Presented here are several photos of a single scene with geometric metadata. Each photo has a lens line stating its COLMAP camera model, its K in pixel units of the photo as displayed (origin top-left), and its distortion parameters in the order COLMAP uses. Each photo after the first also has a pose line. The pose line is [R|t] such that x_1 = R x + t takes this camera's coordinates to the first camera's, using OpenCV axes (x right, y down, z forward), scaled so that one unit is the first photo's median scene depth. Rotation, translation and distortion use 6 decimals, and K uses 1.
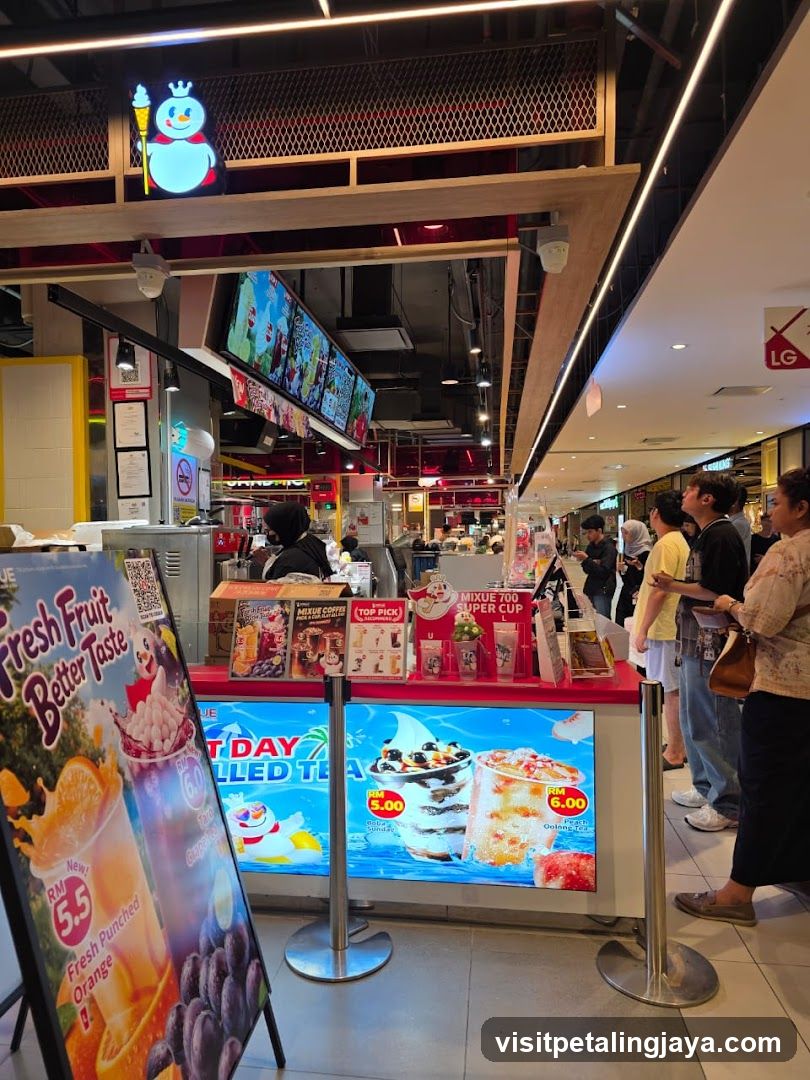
lens RADIAL K [[802.1, 0, 368.0], [0, 802.1, 553.2], [0, 0, 1]] dist [0.070166, -0.004318]
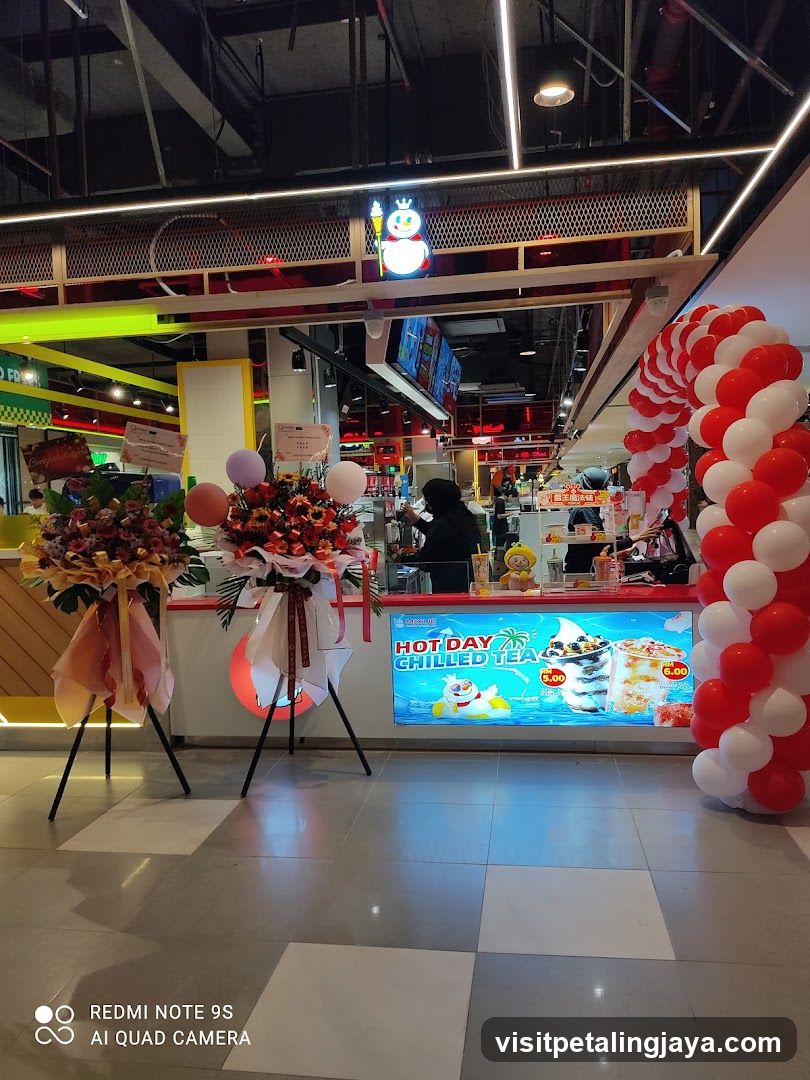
lens RADIAL K [[840.1, 0, 405.0], [0, 840.1, 540.0], [0, 0, 1]] dist [0.084552, -0.001167]
pose [[0.999616, -0.025937, -0.009760, -0.233355], [0.026226, 0.999182, 0.030778, -0.003168], [0.008954, -0.031022, 0.999479, -0.578170]]
